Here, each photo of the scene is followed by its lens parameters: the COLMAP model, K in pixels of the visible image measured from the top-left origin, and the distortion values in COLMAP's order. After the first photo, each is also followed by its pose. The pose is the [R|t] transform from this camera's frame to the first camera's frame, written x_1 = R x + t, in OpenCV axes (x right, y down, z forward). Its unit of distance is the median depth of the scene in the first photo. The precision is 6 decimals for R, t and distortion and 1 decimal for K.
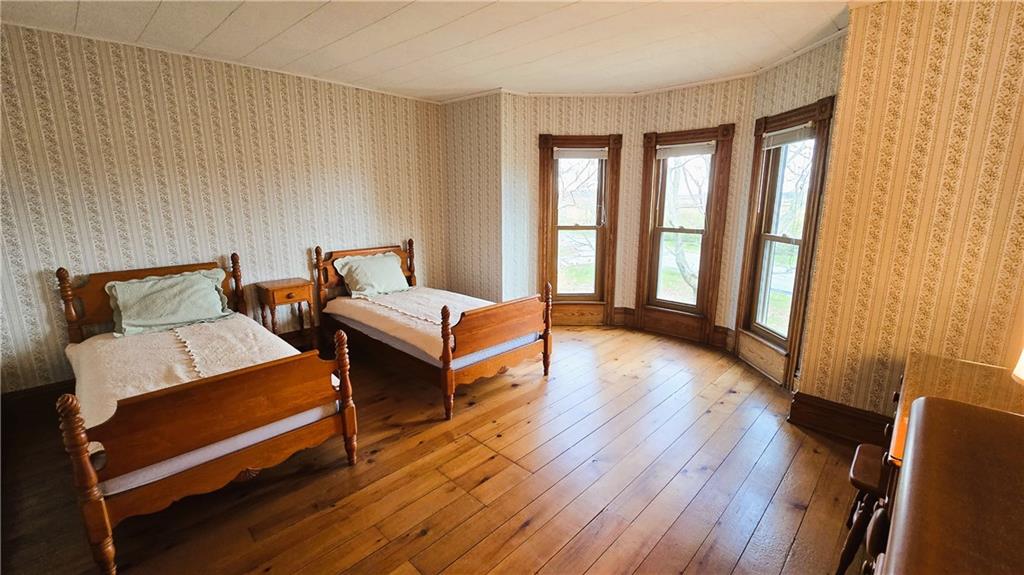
lens RADIAL K [[423.0, 0, 504.5], [0, 423.0, 286.1], [0, 0, 1]] dist [-0.001706, -0.000271]
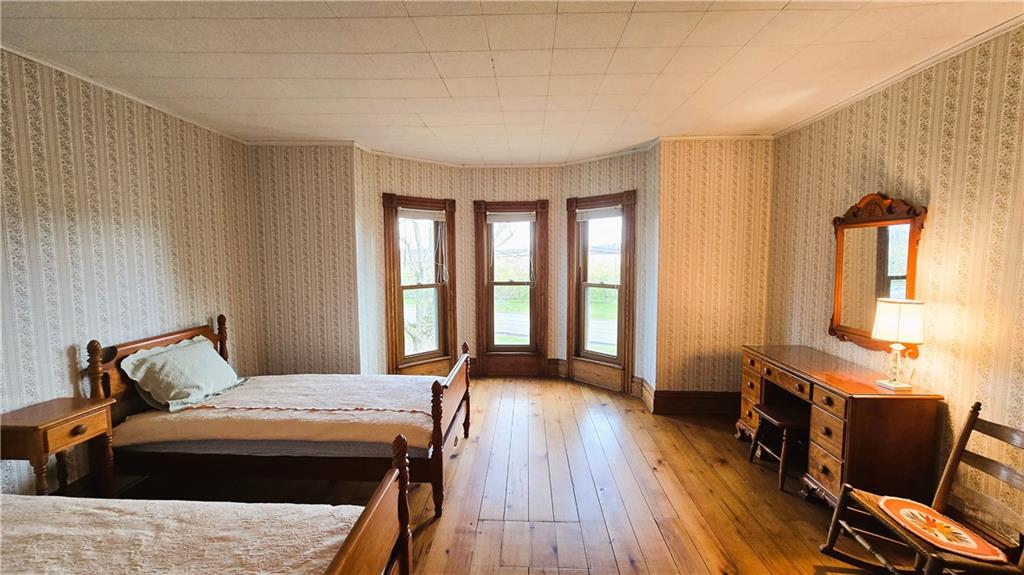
lens RADIAL K [[423.0, 0, 505.1], [0, 423.0, 285.8], [0, 0, 1]] dist [-0.001706, -0.000271]
pose [[0.744345, -0.056819, 0.665374, -0.392347], [0.143237, 0.986768, -0.075973, -0.039467], [-0.652253, 0.151857, 0.742635, 0.145010]]
